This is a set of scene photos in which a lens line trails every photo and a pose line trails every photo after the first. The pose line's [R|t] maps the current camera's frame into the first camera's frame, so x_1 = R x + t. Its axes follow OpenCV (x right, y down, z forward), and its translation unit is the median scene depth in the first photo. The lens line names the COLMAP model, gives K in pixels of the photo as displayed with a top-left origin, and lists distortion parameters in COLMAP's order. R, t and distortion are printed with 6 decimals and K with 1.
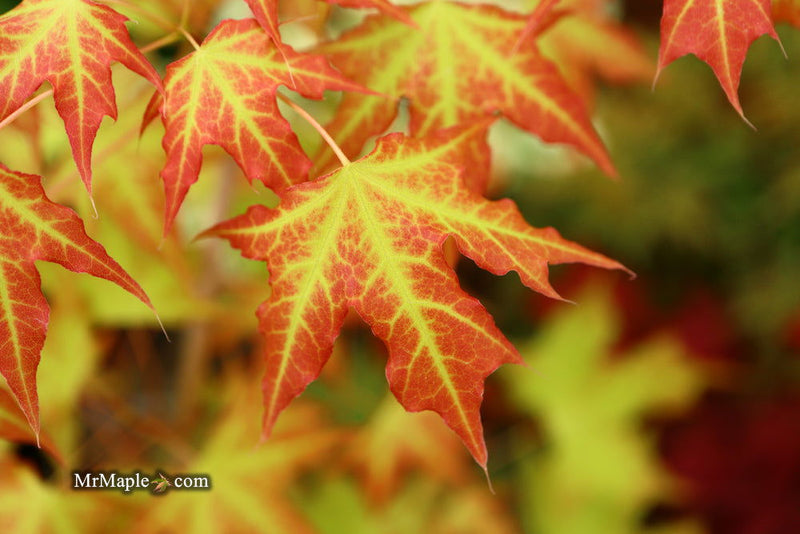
lens RADIAL K [[1000.0, 0, 410.6], [0, 1000.0, 271.1], [0, 0, 1]] dist [0.018841, 0.053719]
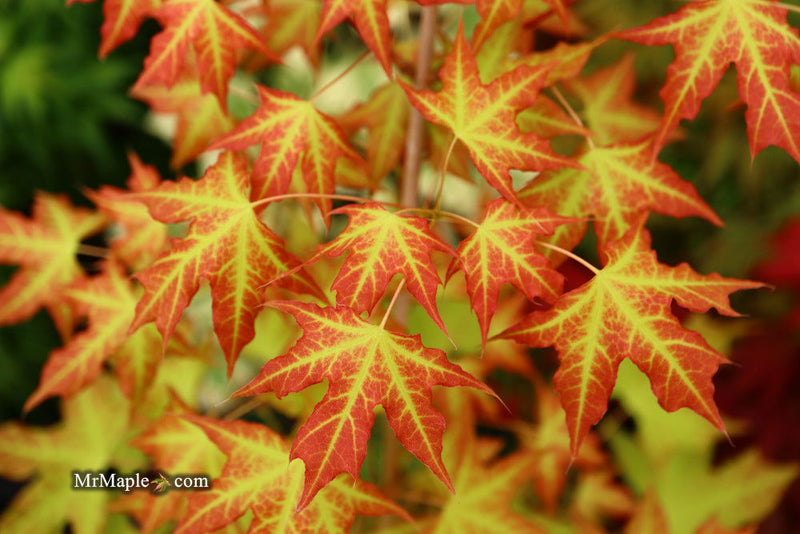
lens RADIAL K [[1000.0, 0, 410.6], [0, 1000.0, 271.1], [0, 0, 1]] dist [0.018841, 0.053719]
pose [[0.954986, -0.275289, 0.110534, -0.501765], [0.277919, 0.960564, -0.008831, -0.170126], [-0.103744, 0.039153, 0.993833, -0.521636]]
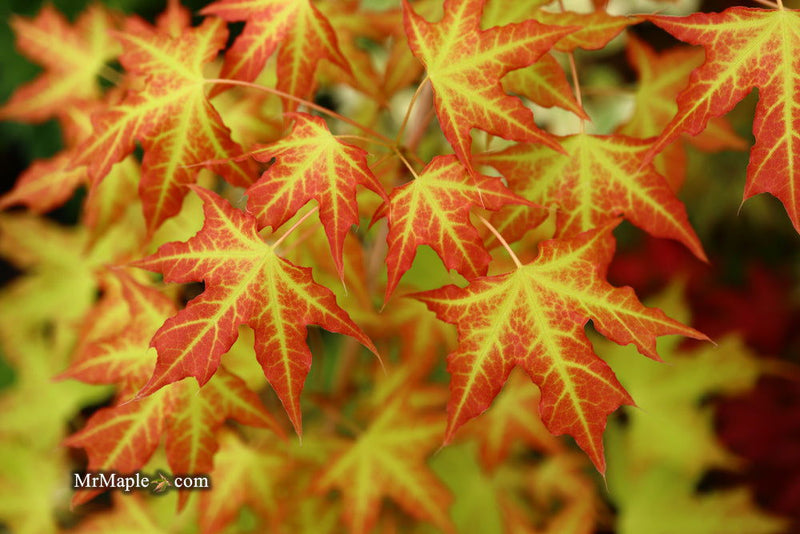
lens RADIAL K [[1000.0, 0, 410.6], [0, 1000.0, 271.1], [0, 0, 1]] dist [0.018841, 0.053719]
pose [[0.997675, 0.041160, -0.054326, -0.137330], [-0.036694, 0.996056, 0.080783, -0.203098], [0.057436, -0.078601, 0.995250, -0.429775]]
